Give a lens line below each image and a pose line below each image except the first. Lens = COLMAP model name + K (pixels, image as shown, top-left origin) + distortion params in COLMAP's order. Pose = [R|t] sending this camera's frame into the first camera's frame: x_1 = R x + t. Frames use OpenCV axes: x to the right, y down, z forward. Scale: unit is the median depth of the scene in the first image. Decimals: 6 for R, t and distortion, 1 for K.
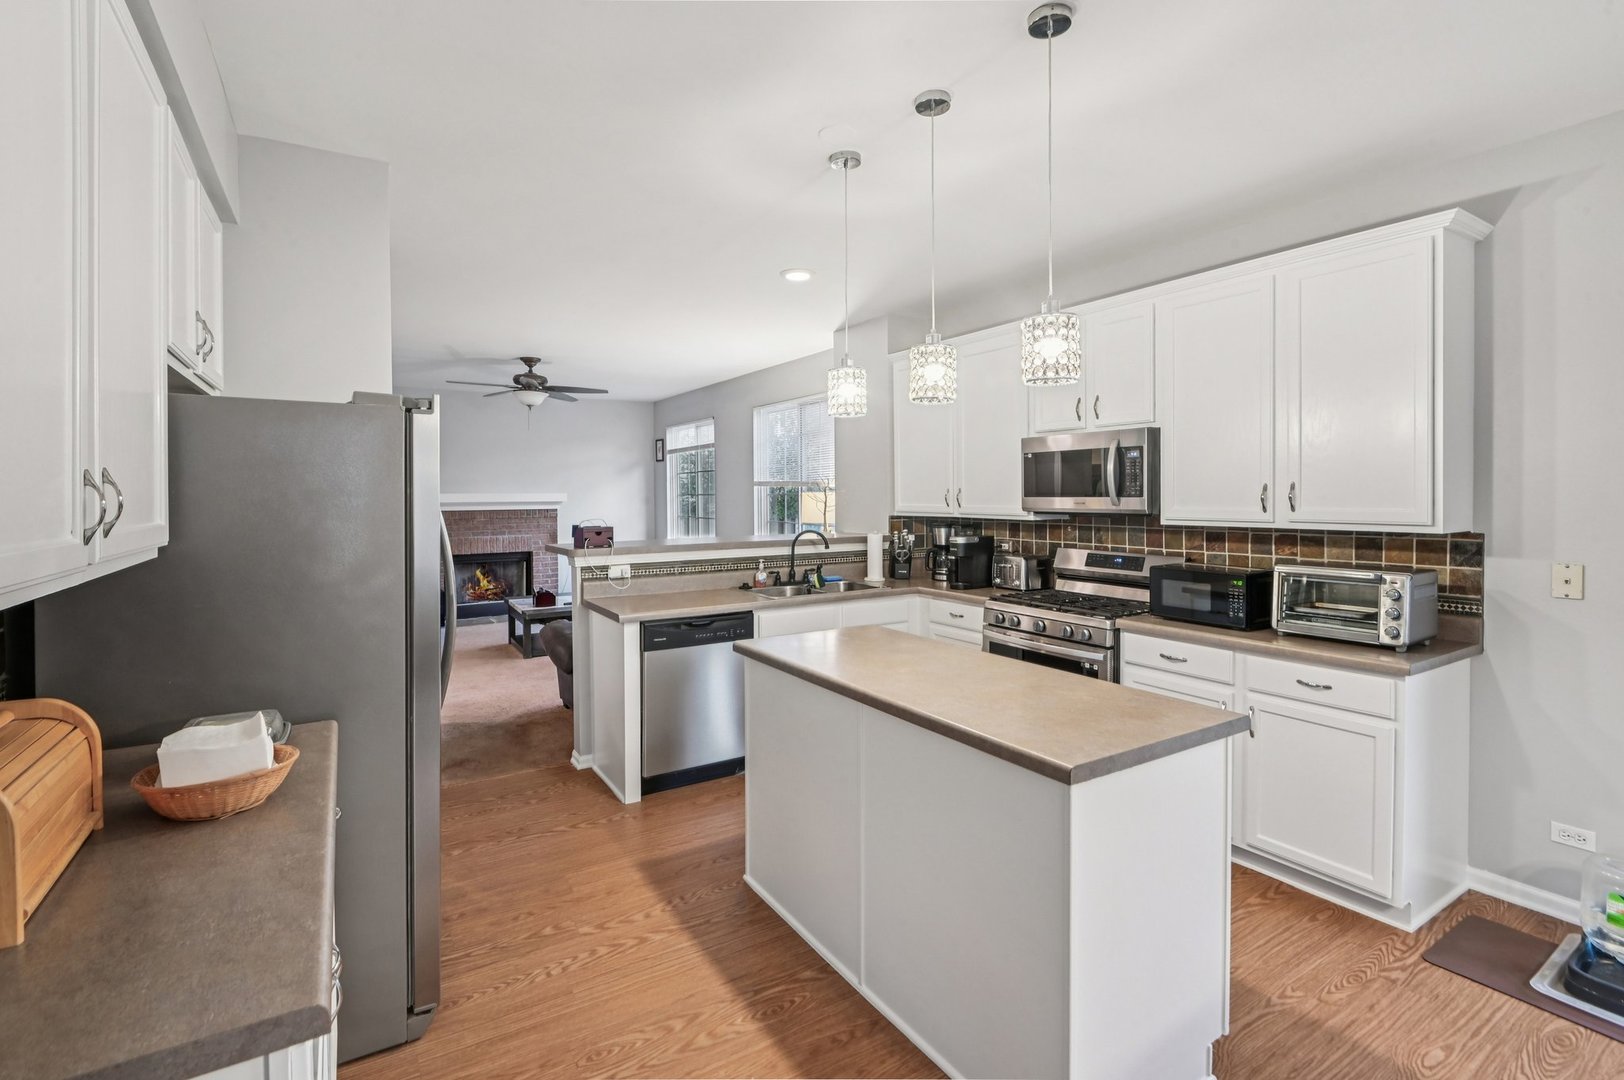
lens RADIAL K [[746.0, 0, 806.2], [0, 746.0, 507.6], [0, 0, 1]] dist [0.000648, 0.000027]
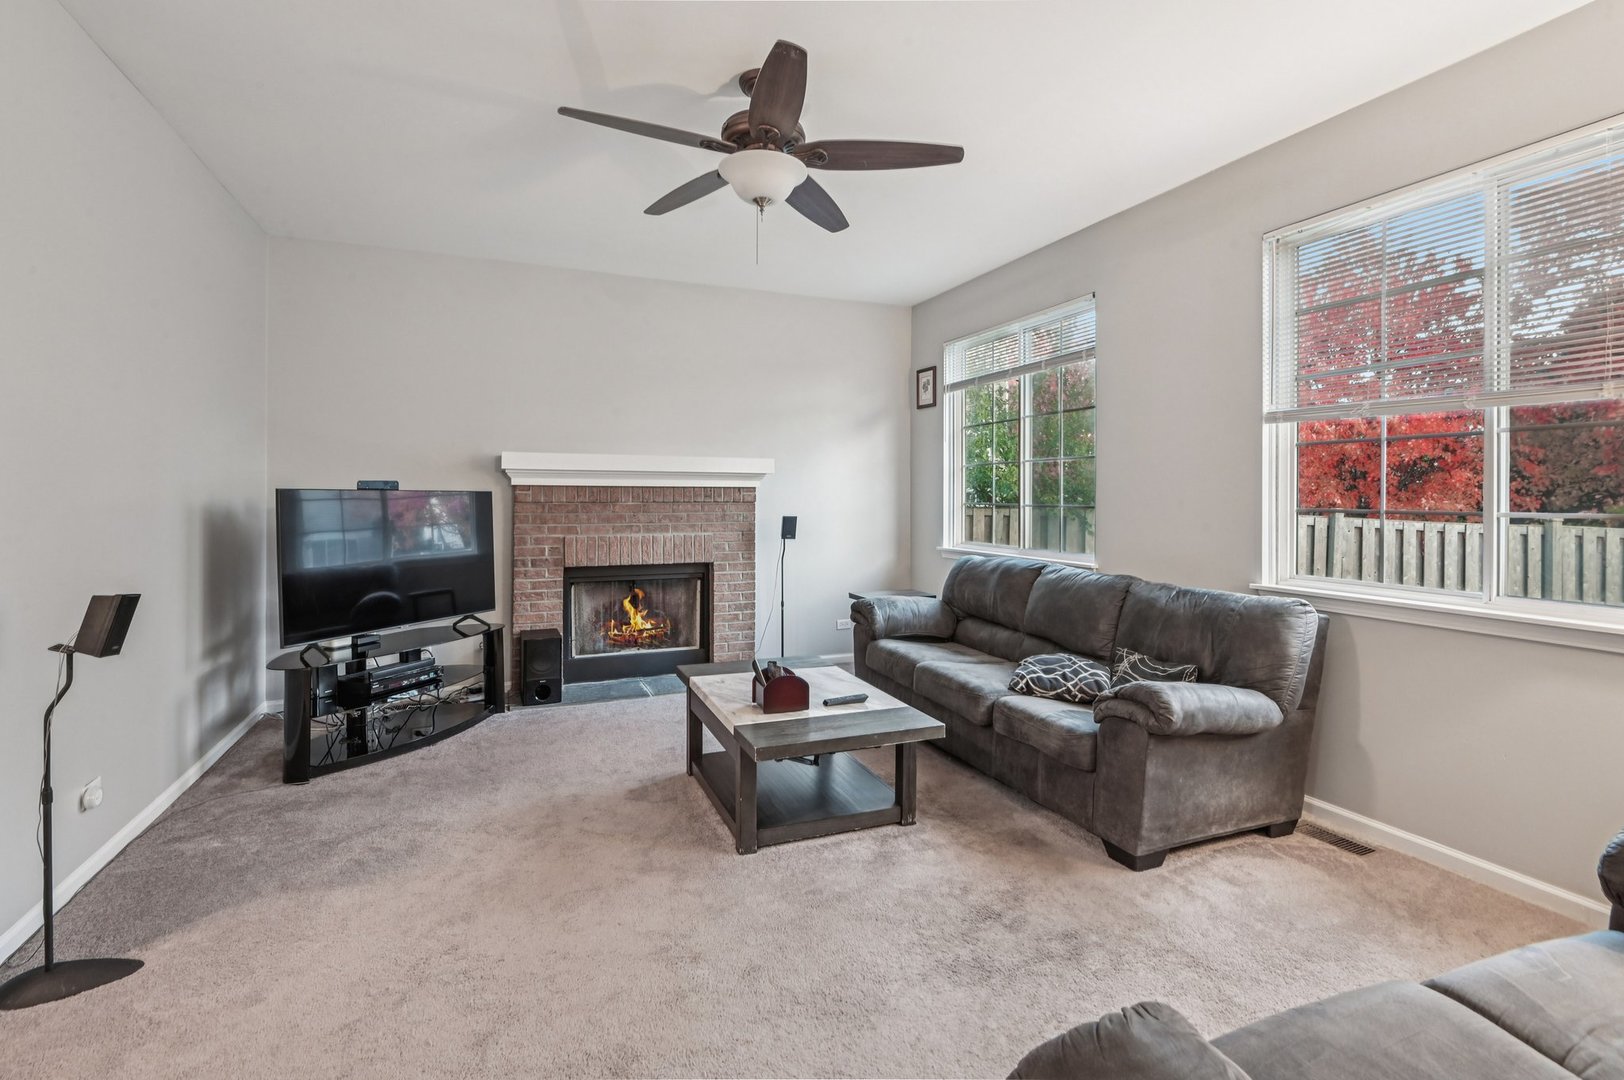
lens RADIAL K [[755.8, 0, 809.9], [0, 755.8, 493.5], [0, 0, 1]] dist [0.000597, 0.000060]
pose [[0.987768, 0.009091, -0.155668, -0.278952], [-0.012346, 0.999725, -0.019957, 0.023449], [0.155444, 0.021634, 0.987608, 0.605552]]
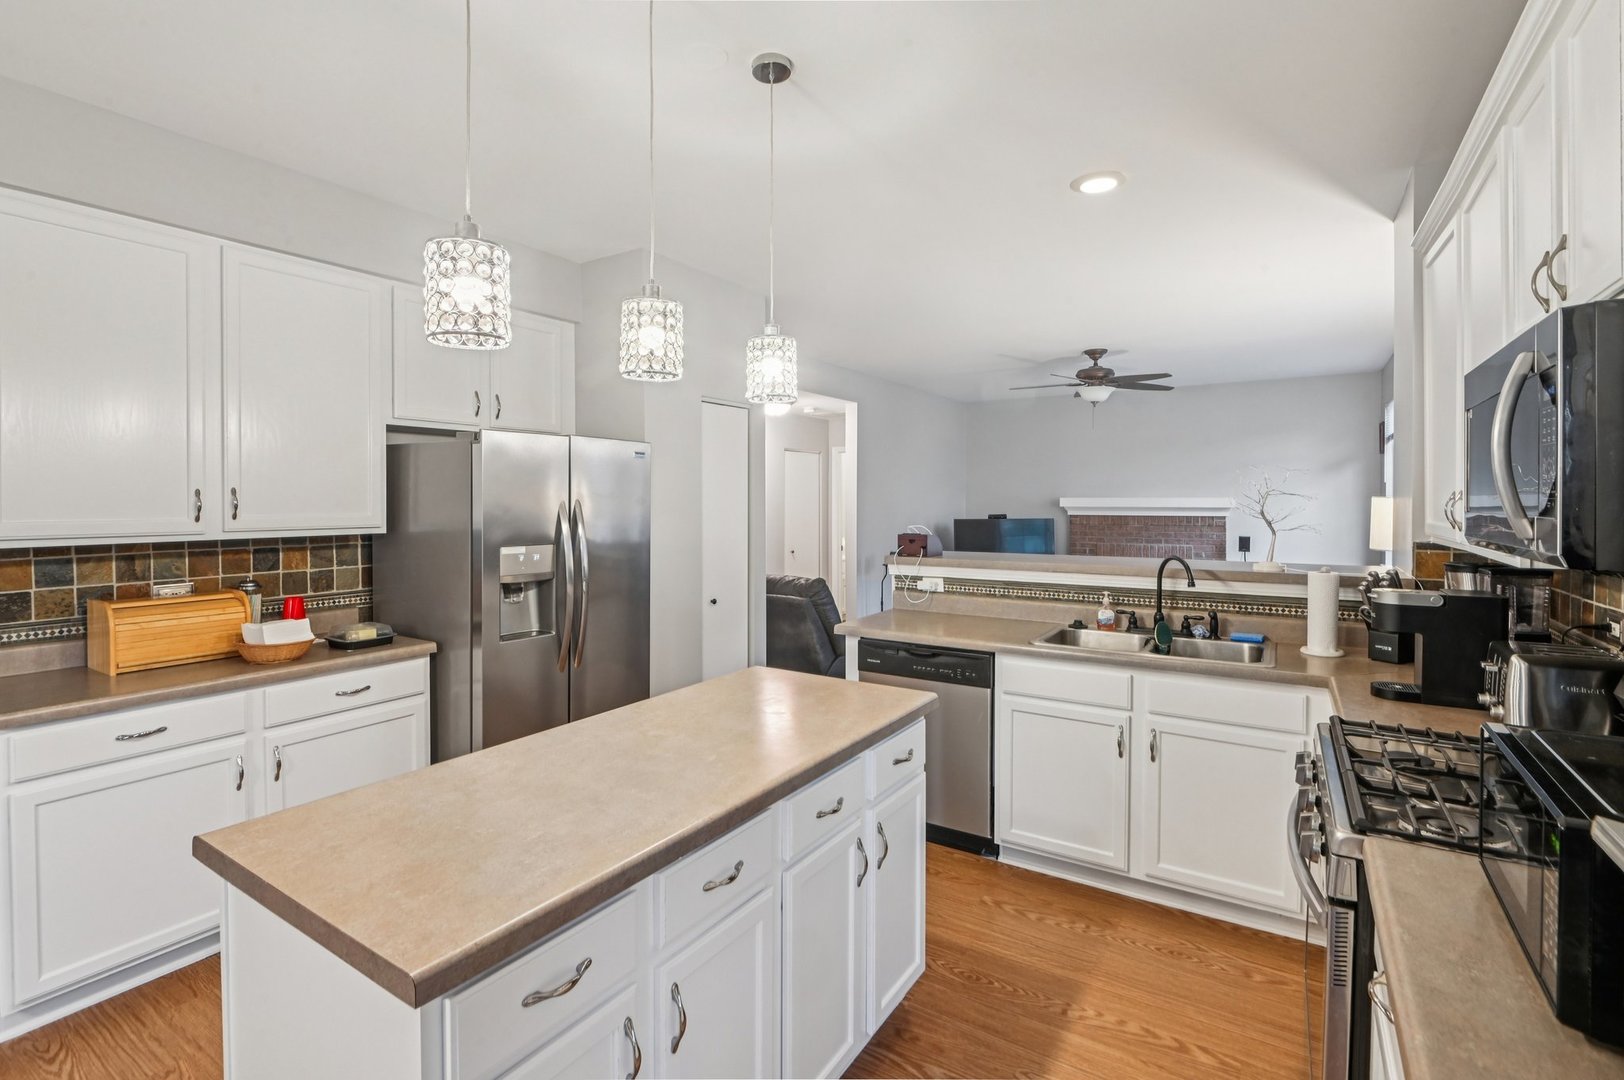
lens RADIAL K [[746.0, 0, 806.2], [0, 746.0, 507.6], [0, 0, 1]] dist [0.000648, 0.000027]
pose [[0.418776, 0.012510, -0.908003, 0.316107], [-0.017510, 0.999830, 0.005699, -0.006384], [0.907921, 0.013513, 0.418924, 0.296969]]
